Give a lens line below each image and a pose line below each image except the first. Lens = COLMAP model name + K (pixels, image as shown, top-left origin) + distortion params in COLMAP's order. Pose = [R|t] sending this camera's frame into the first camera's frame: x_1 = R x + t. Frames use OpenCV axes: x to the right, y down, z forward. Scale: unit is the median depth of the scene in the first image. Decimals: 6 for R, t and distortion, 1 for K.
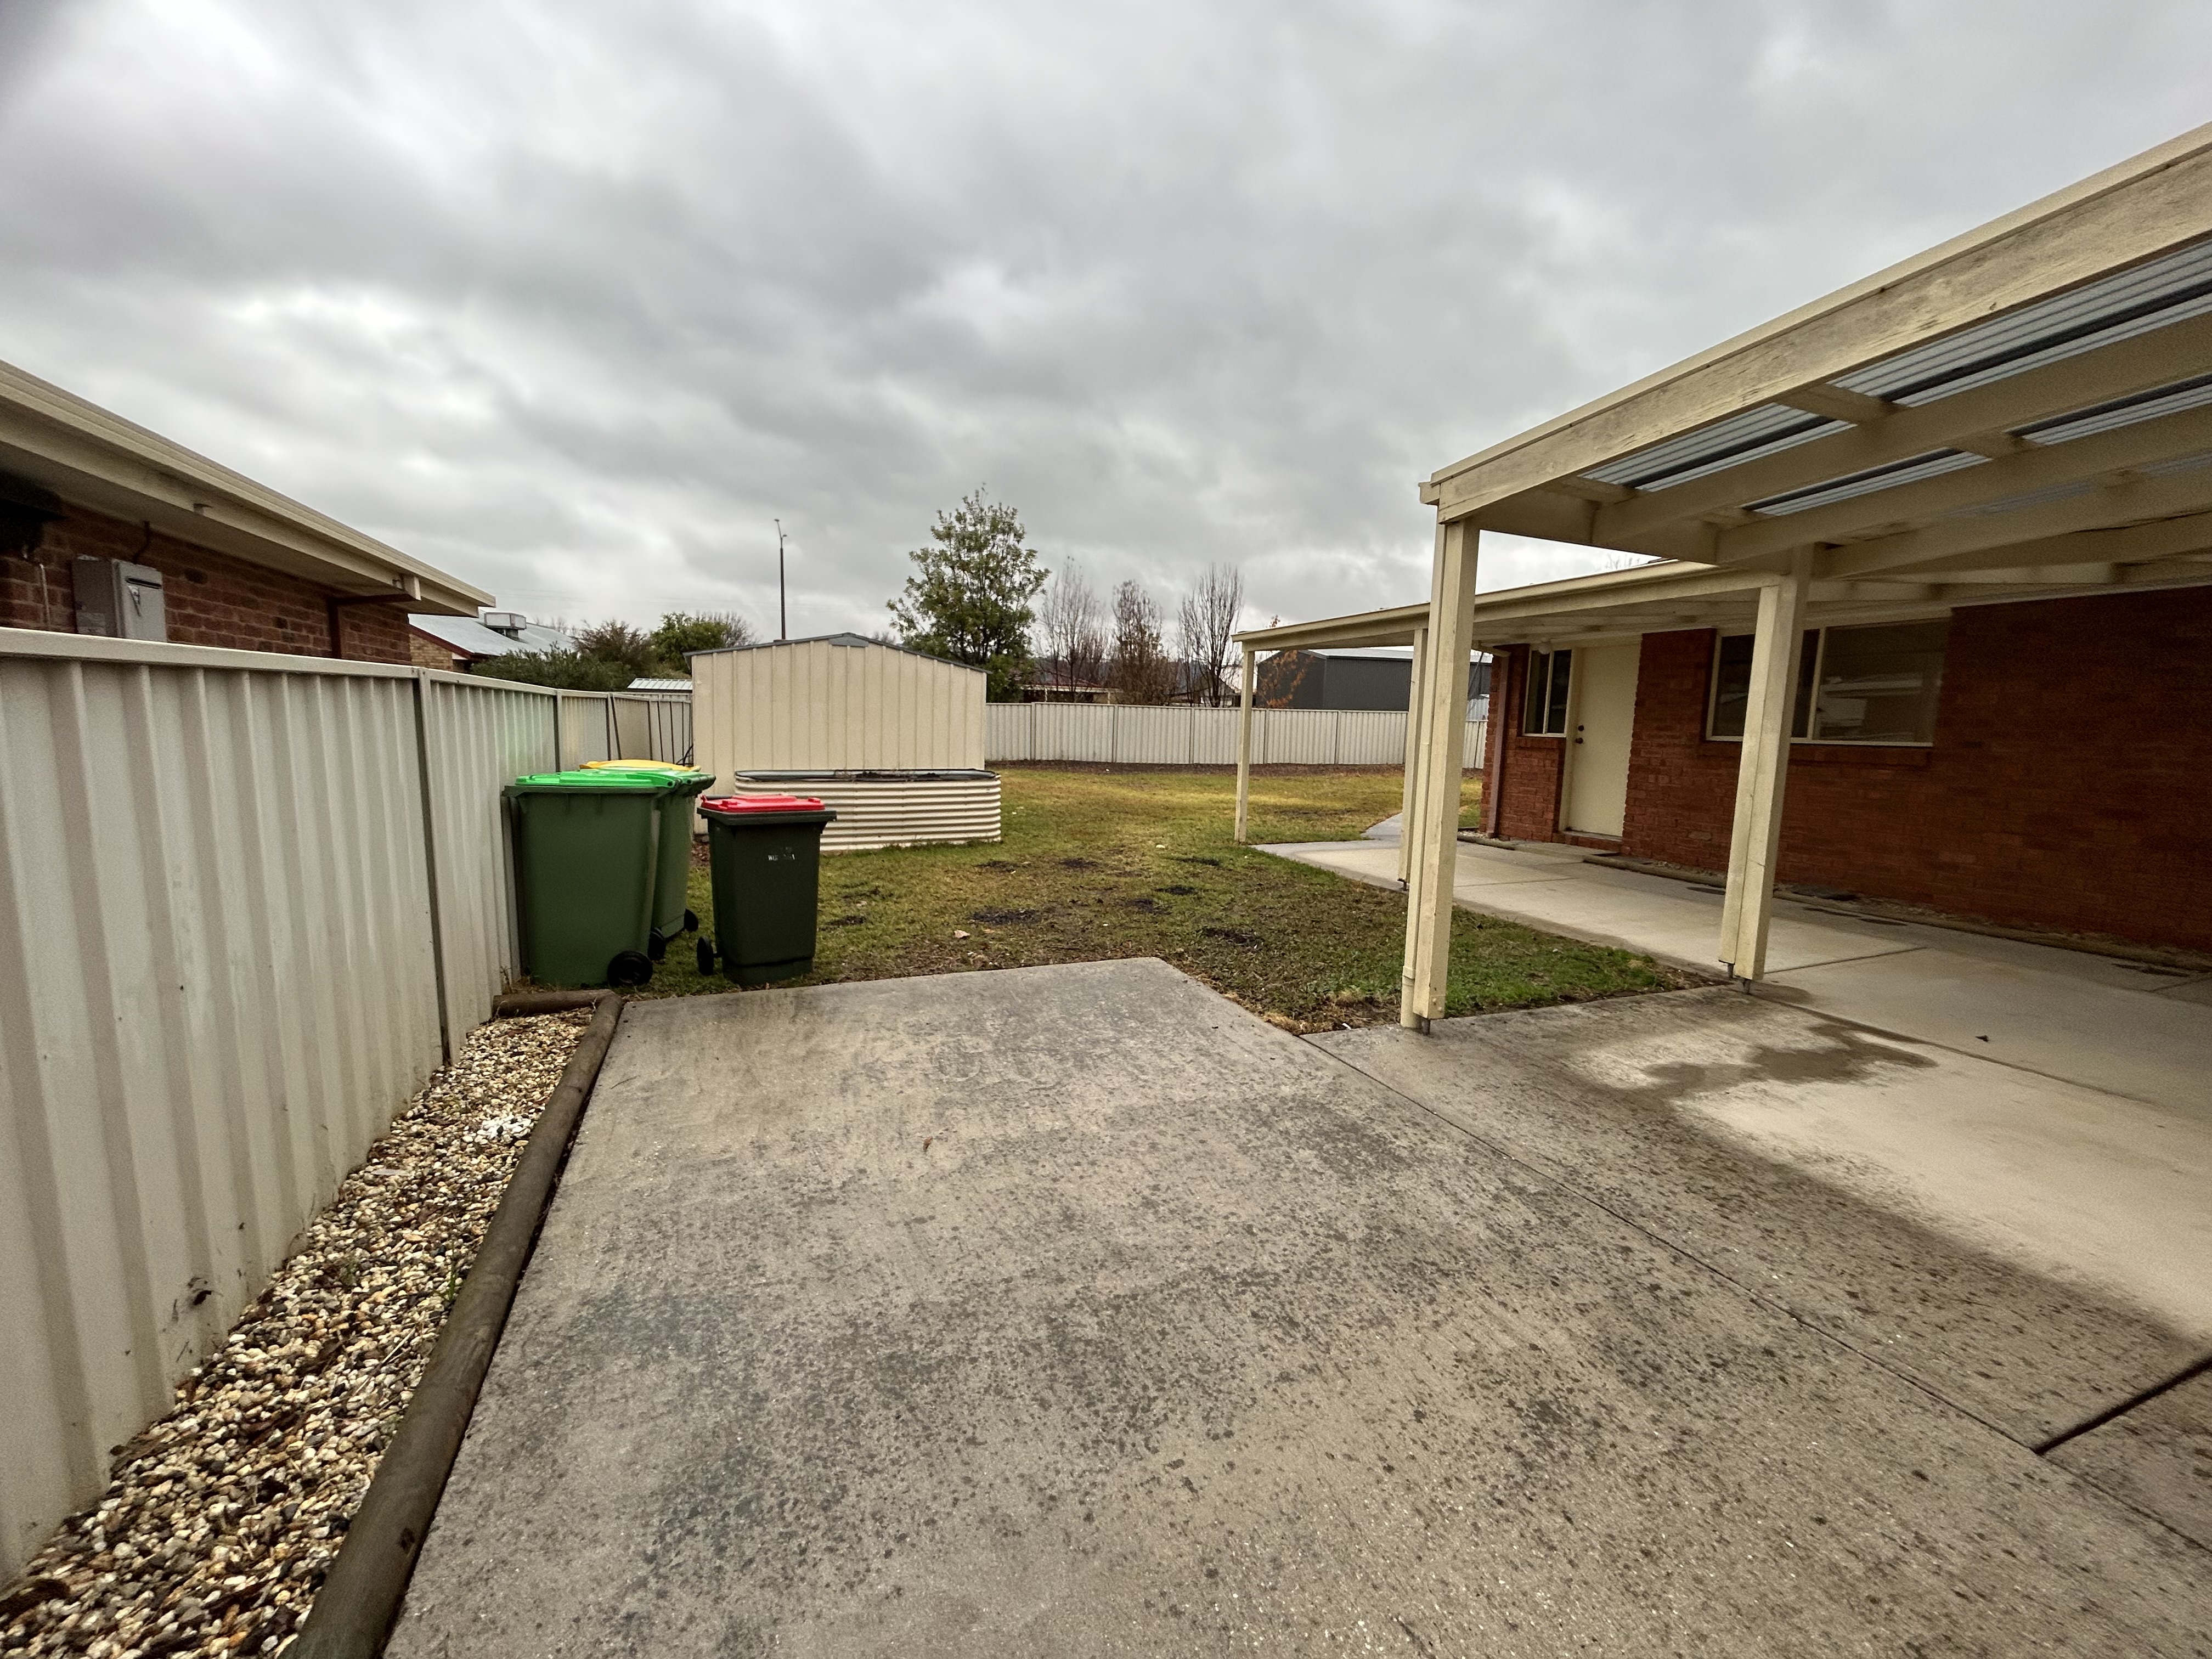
lens RADIAL K [[894.4, 0, 1100.6], [0, 894.4, 828.5], [0, 0, 1]] dist [0.000888, 0.000230]
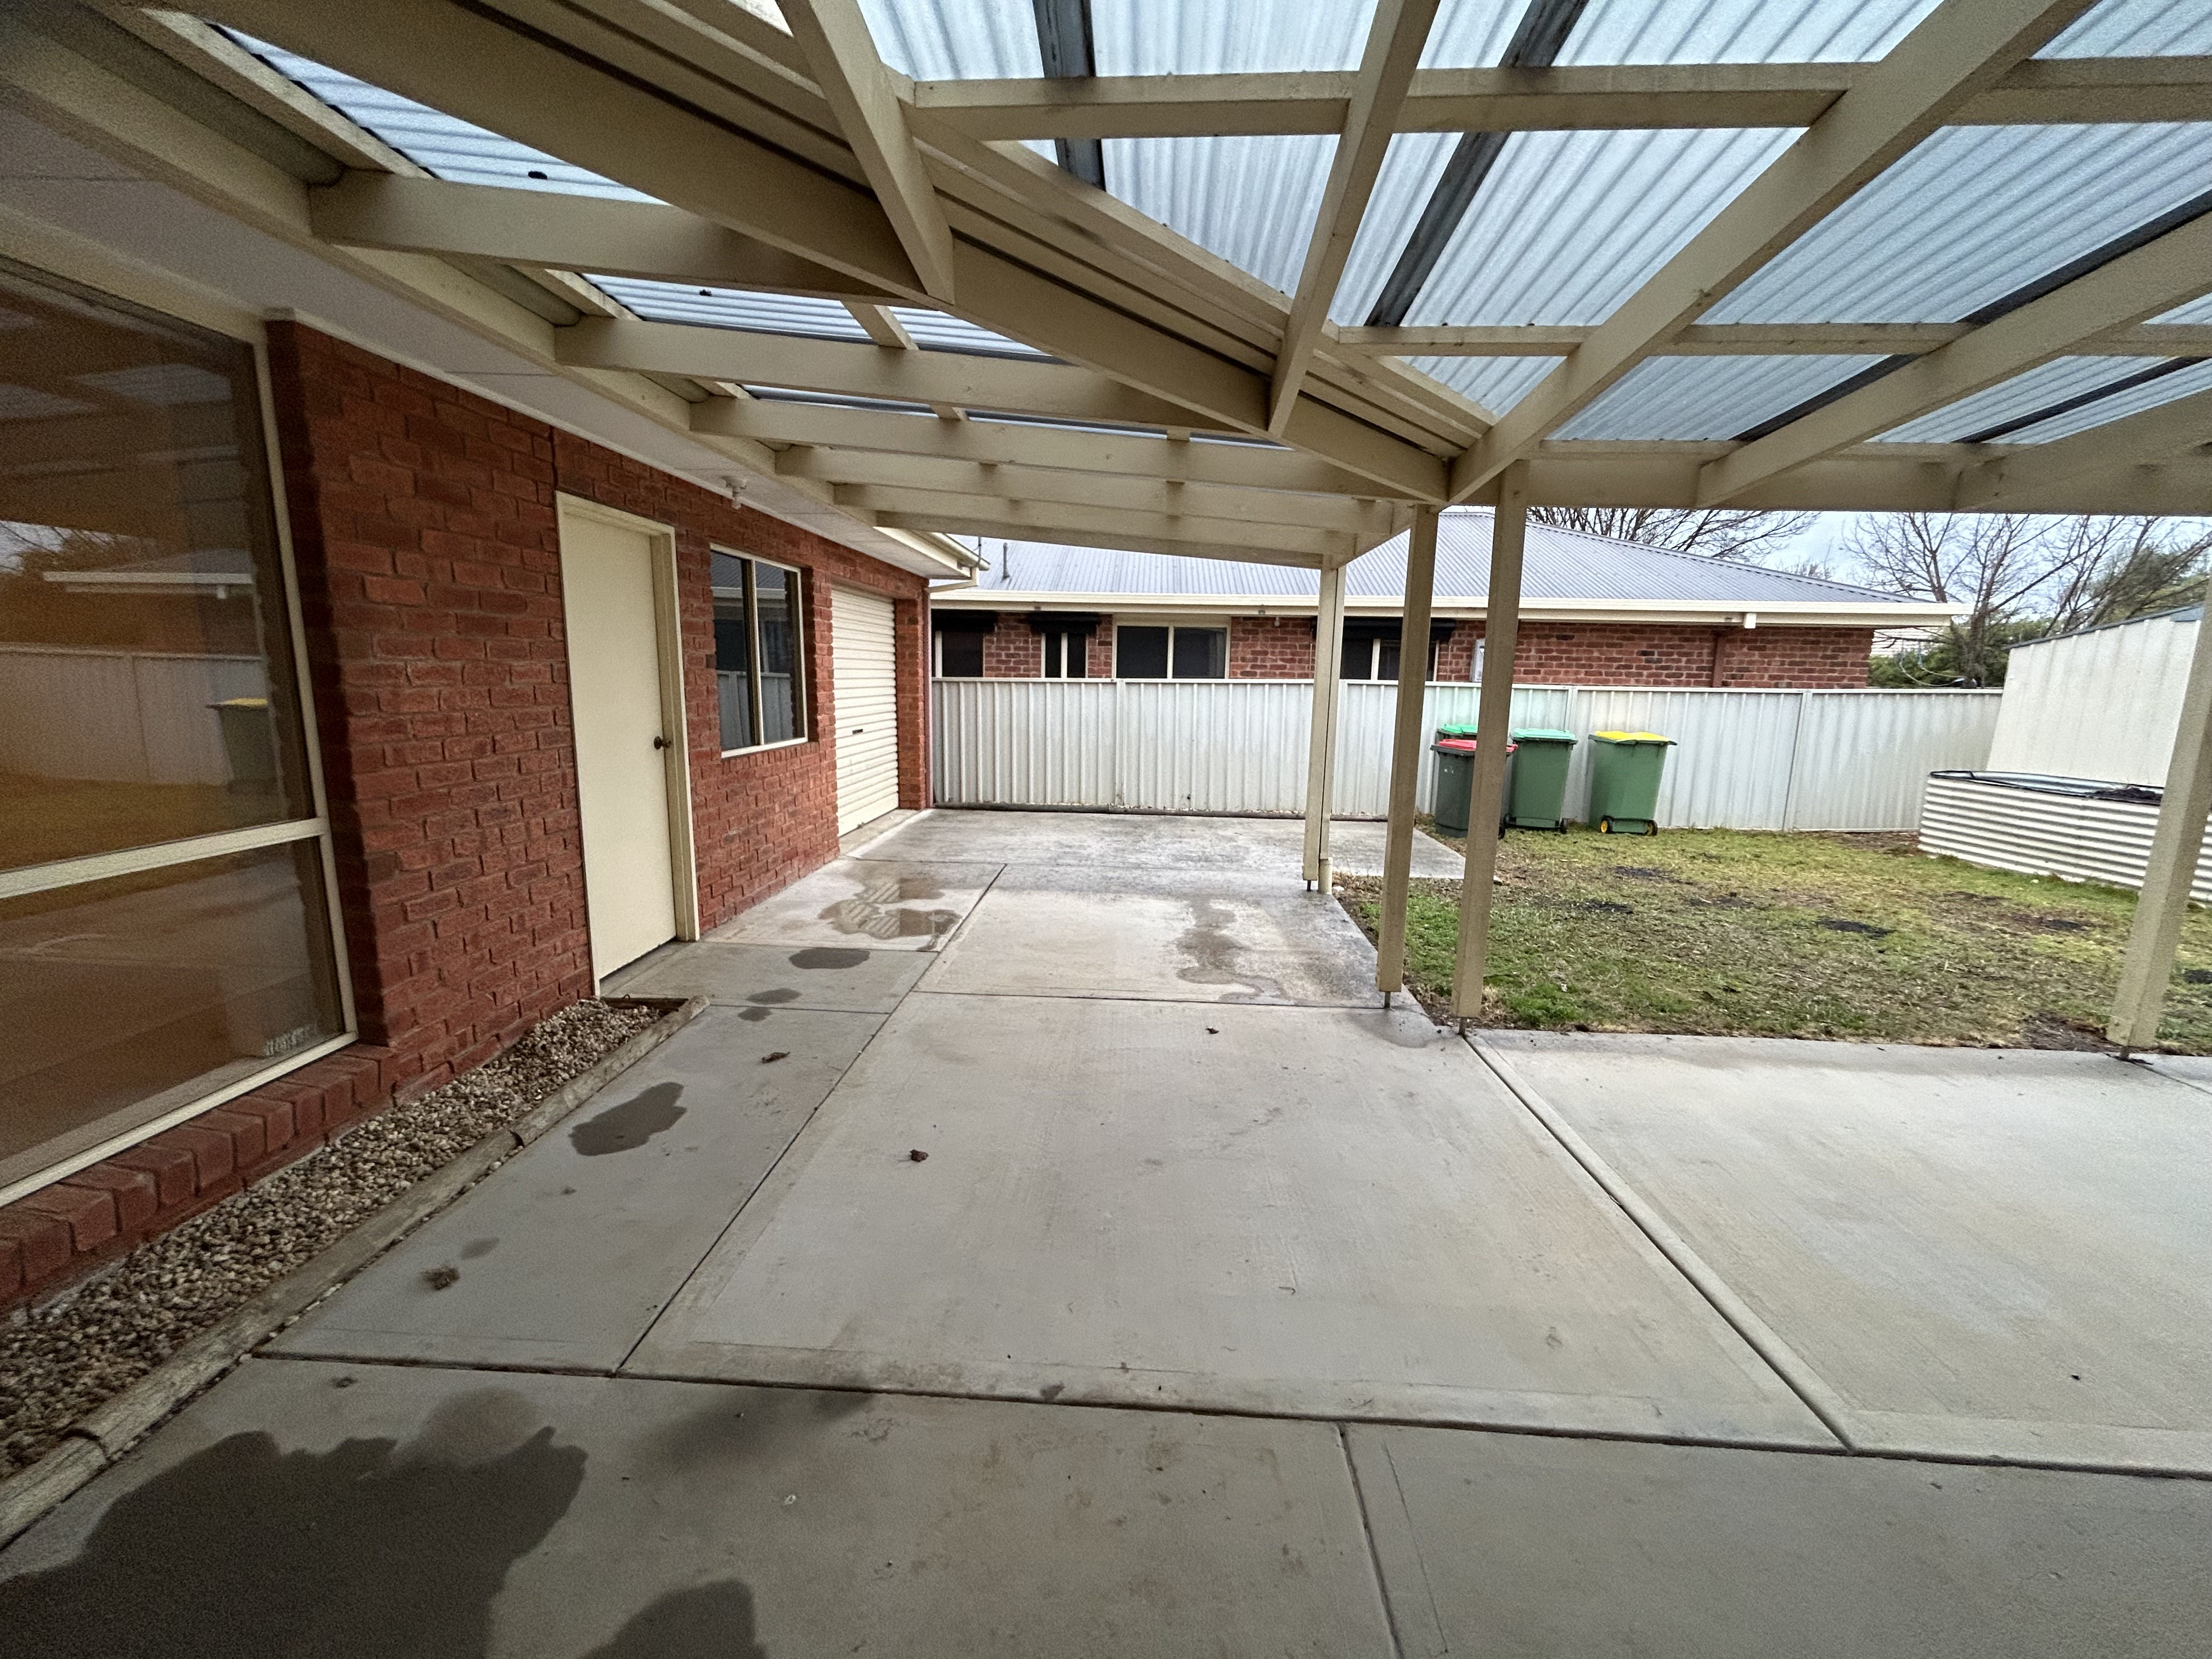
lens RADIAL K [[894.1, 0, 1101.4], [0, 894.1, 825.1], [0, 0, 1]] dist [-0.001577, 0.000316]
pose [[-0.439873, 0.118820, -0.890165, 2.329427], [-0.137438, 0.970626, 0.197475, -0.178530], [0.887481, 0.209207, -0.410622, 1.567285]]
